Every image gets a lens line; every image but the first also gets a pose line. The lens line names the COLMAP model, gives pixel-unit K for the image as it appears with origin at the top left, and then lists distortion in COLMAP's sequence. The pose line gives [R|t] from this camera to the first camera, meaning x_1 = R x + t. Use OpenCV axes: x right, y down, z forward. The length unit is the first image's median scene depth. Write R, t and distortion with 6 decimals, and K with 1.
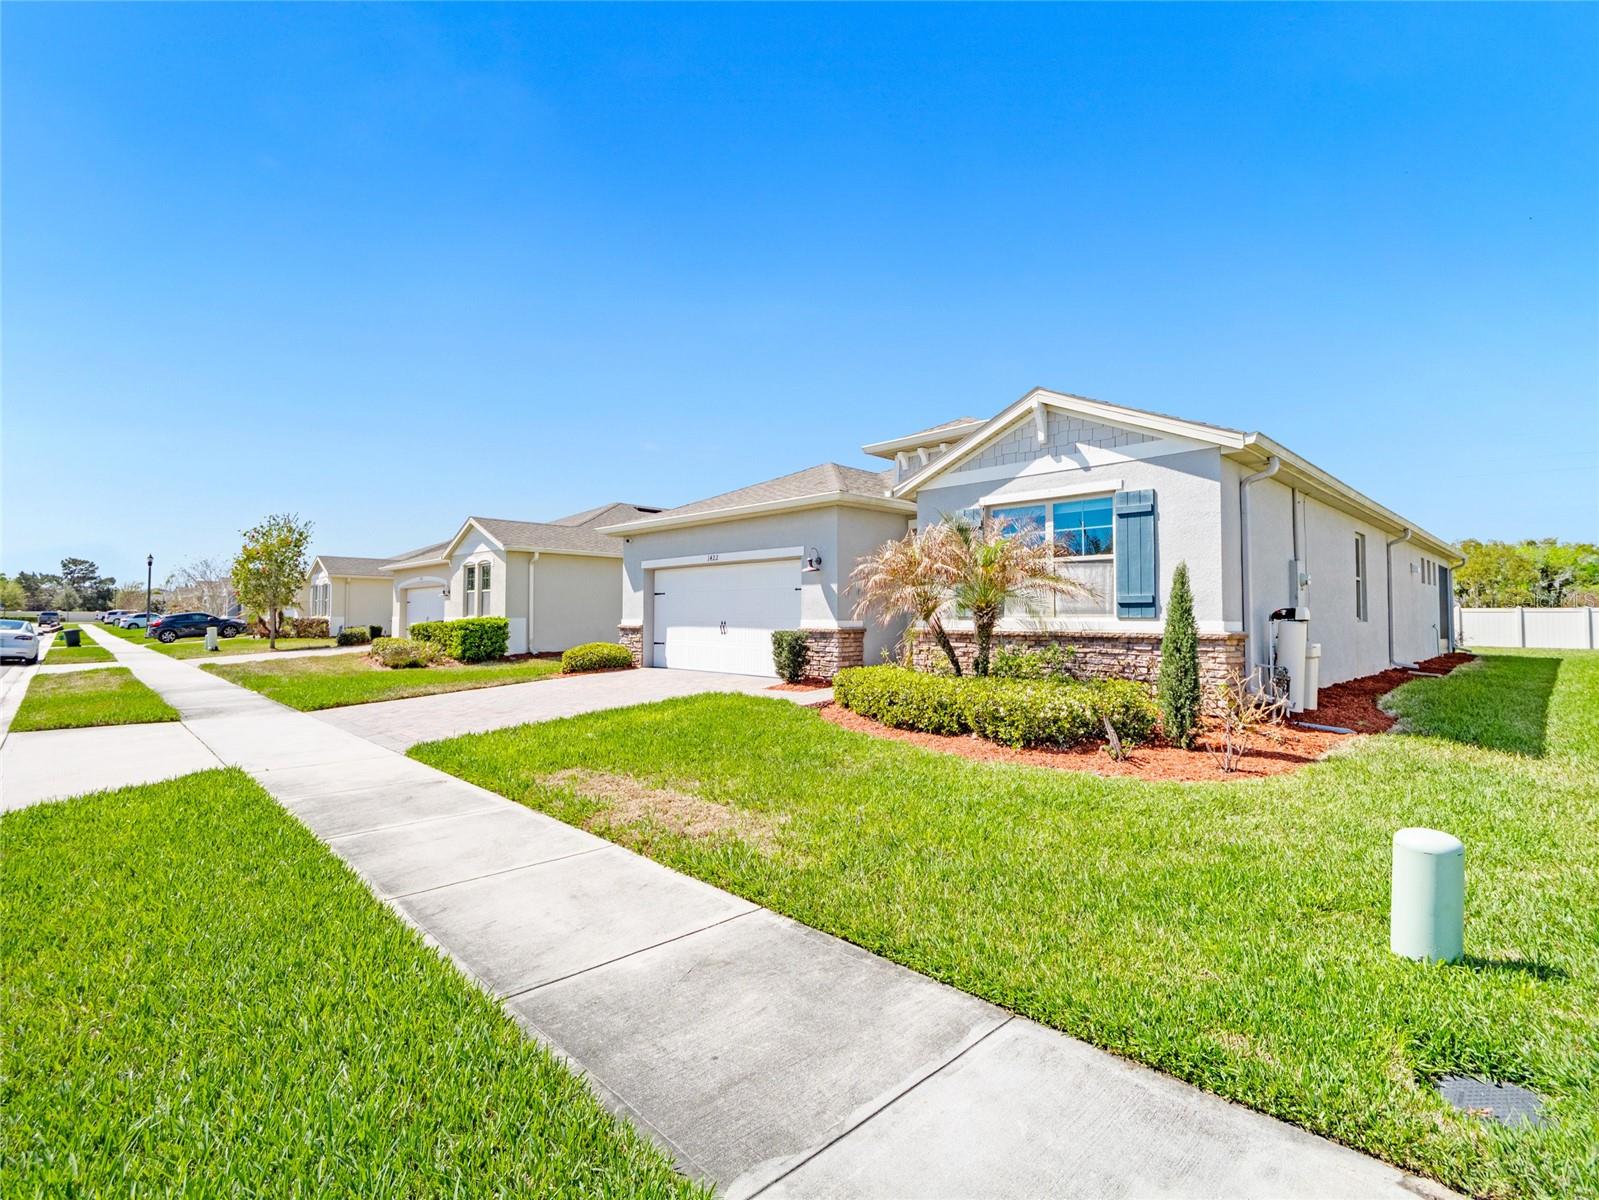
lens RADIAL K [[749.1, 0, 799.5], [0, 749.1, 600.0], [0, 0, 1]] dist [0.001212, -0.000117]
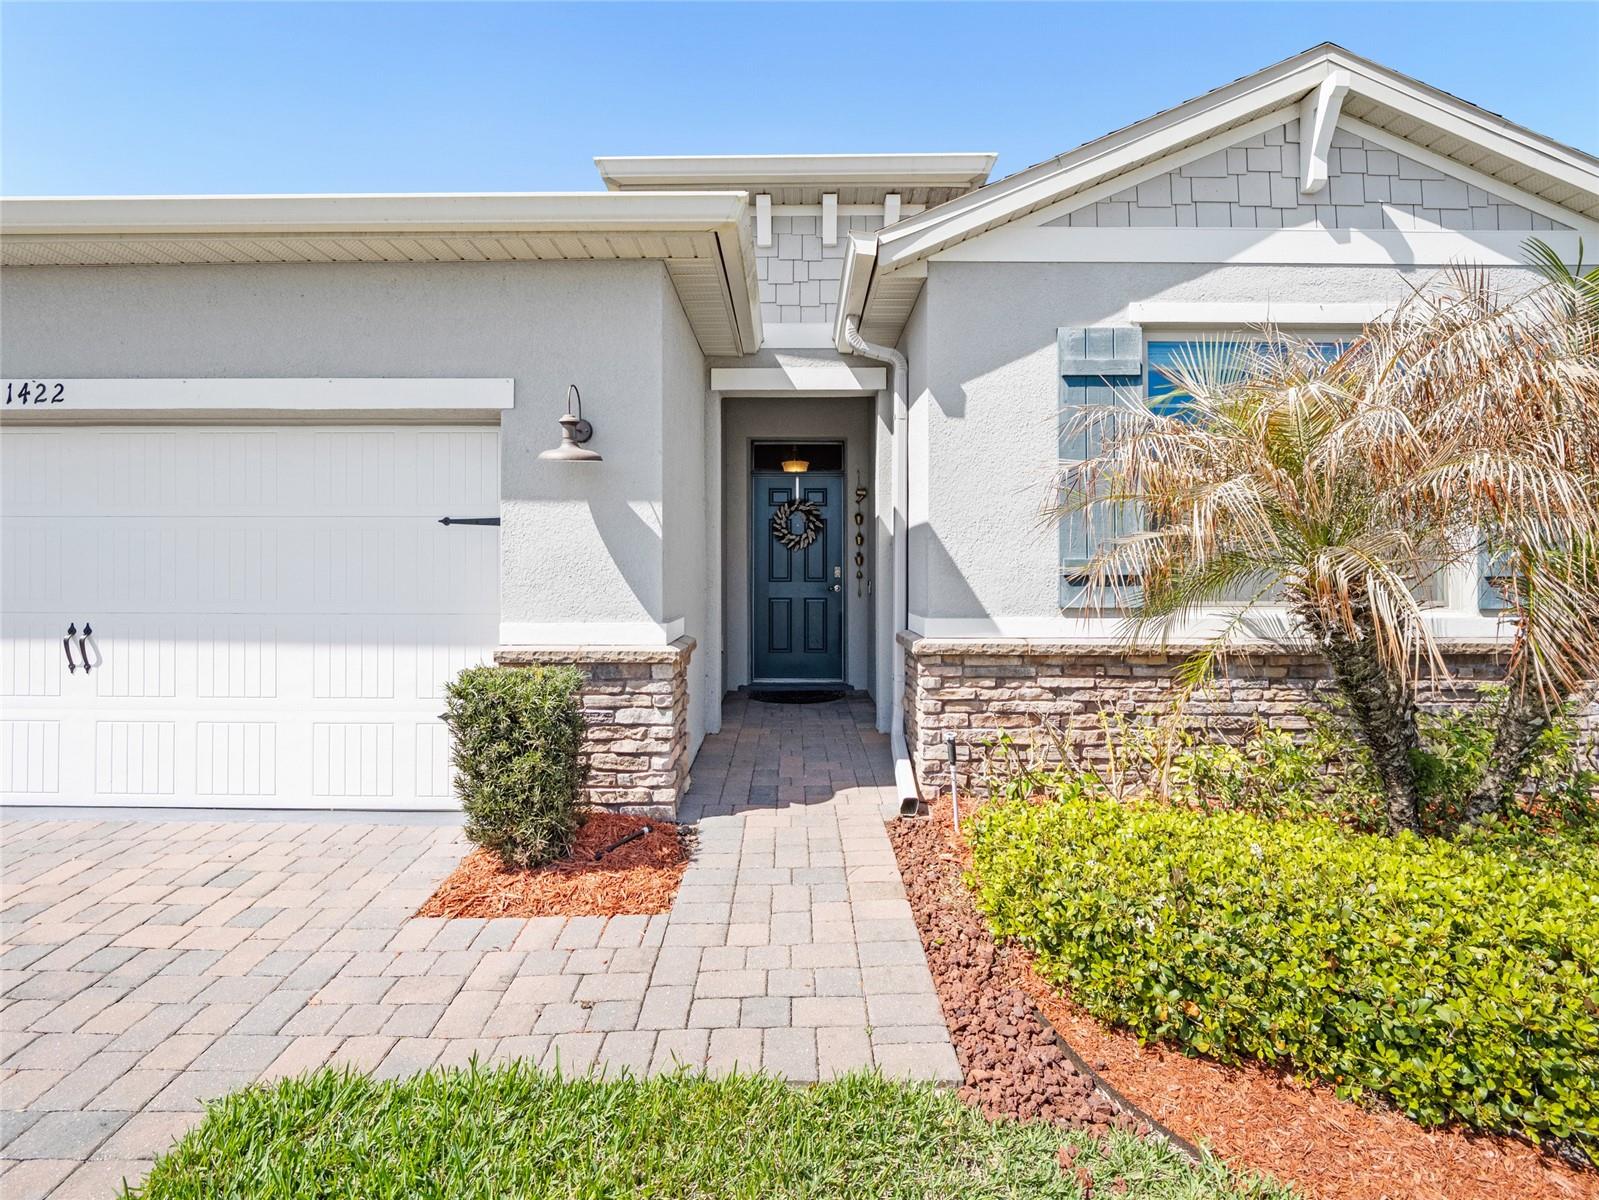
lens RADIAL K [[782.9, 0, 802.2], [0, 782.9, 575.2], [0, 0, 1]] dist [-0.017617, -0.000650]
pose [[0.702556, -0.001838, 0.711626, -0.176853], [-0.014617, 0.999748, 0.017012, 0.000769], [-0.711479, -0.022354, 0.702352, 0.893150]]
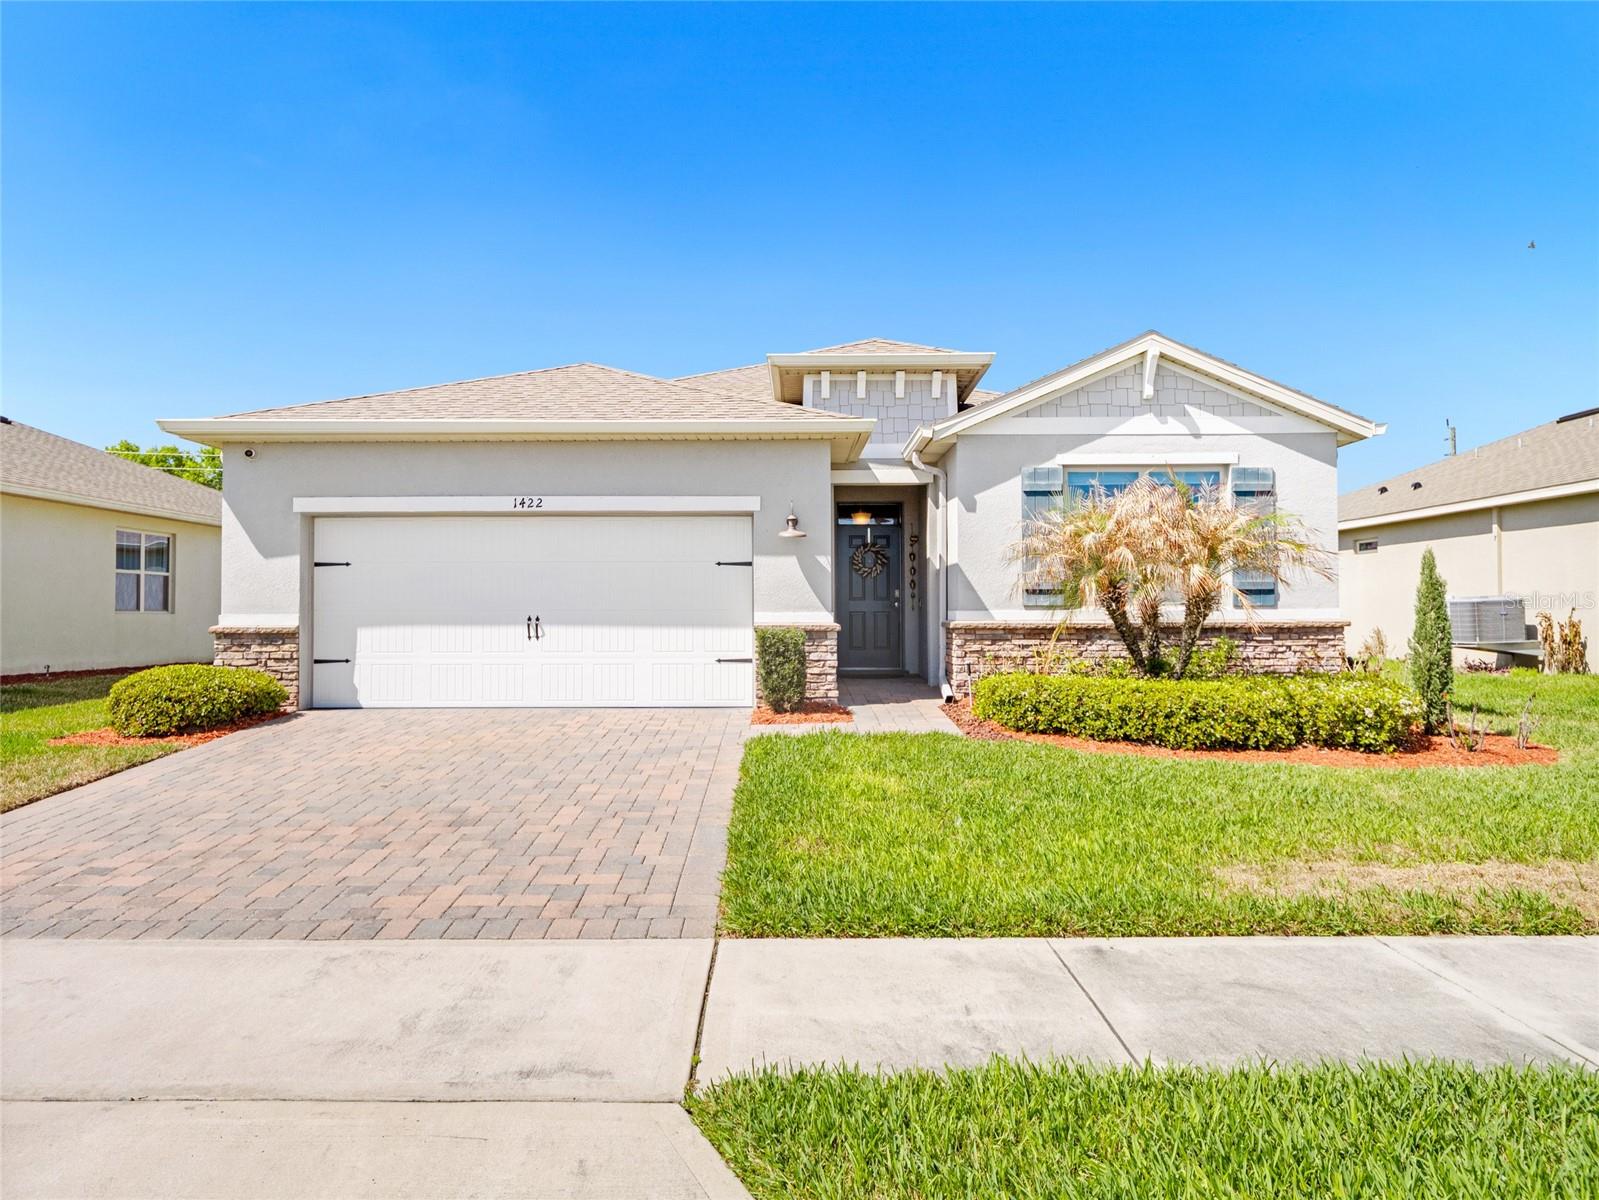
lens RADIAL K [[997.9, 0, 799.5], [0, 997.9, 600.0], [0, 0, 1]] dist [0.005468, -0.000310]
pose [[0.706949, 0.004873, 0.707248, -0.737523], [-0.011114, 0.999929, 0.004220, 0.016009], [-0.707178, -0.010844, 0.706953, 0.481269]]
